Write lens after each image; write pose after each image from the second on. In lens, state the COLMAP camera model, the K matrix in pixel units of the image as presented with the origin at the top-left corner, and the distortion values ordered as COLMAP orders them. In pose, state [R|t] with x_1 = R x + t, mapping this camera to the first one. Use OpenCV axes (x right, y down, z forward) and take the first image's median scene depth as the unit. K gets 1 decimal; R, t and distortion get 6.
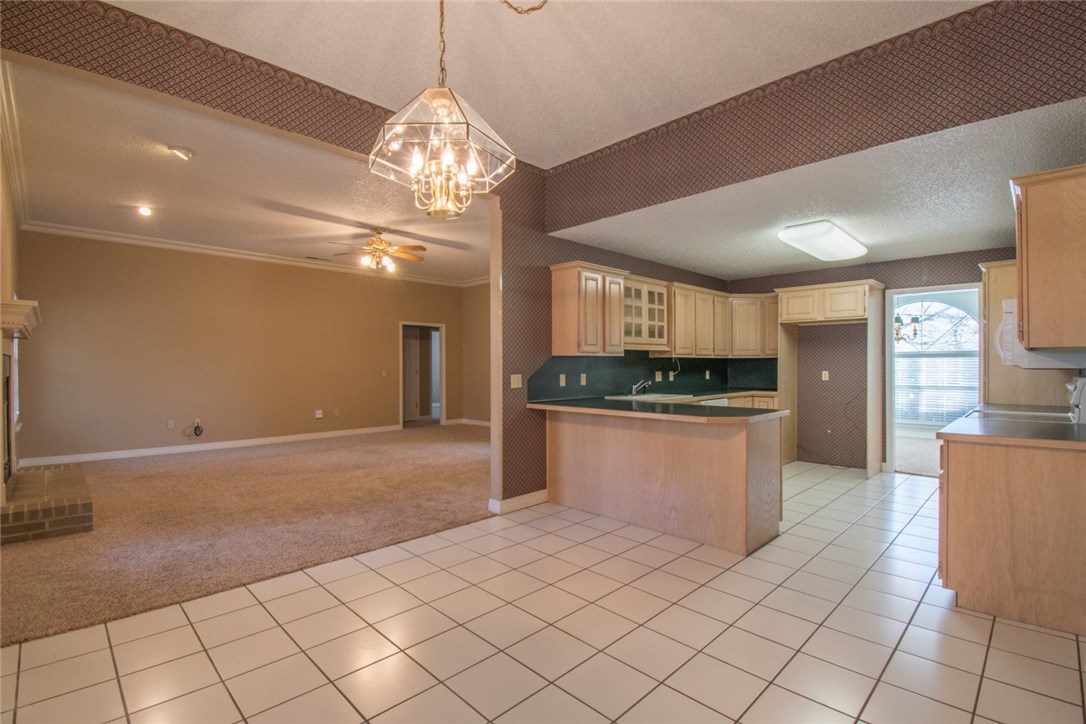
lens RADIAL K [[509.9, 0, 558.8], [0, 509.9, 365.3], [0, 0, 1]] dist [0.000559, -0.012151]
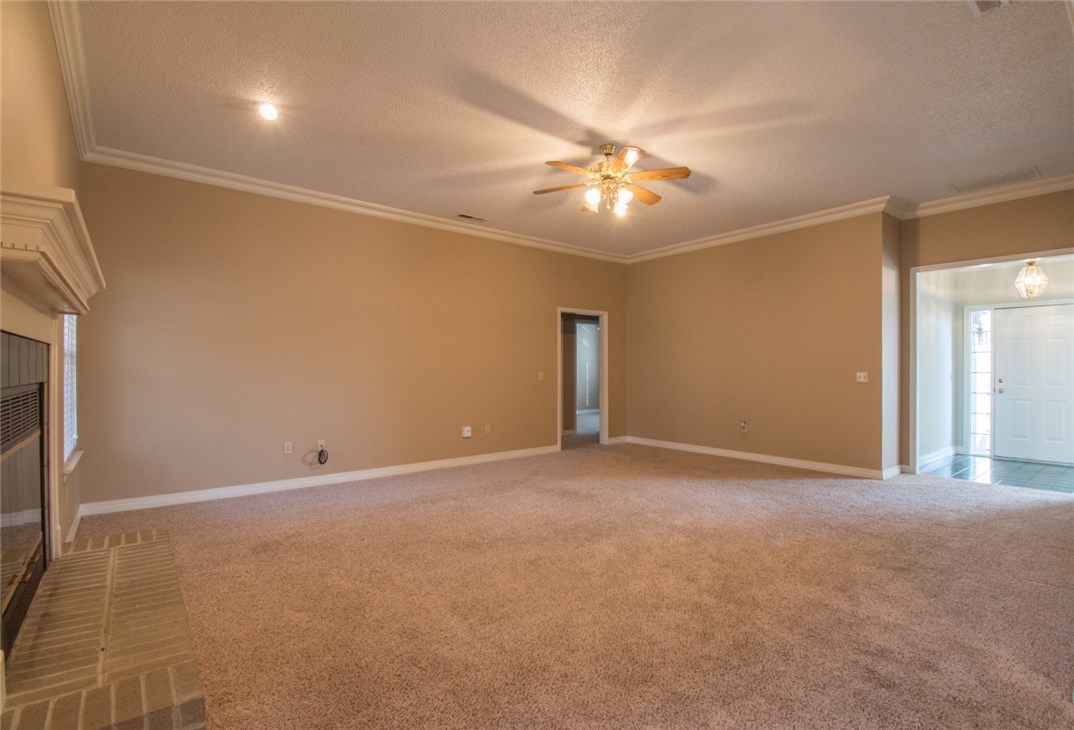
lens RADIAL K [[513.4, 0, 550.0], [0, 513.4, 368.1], [0, 0, 1]] dist [-0.002617, -0.000847]
pose [[0.993837, 0.002968, -0.110814, -0.335713], [-0.002894, 0.999995, 0.000822, 0.004004], [0.110815, -0.000496, 0.993841, 0.345959]]
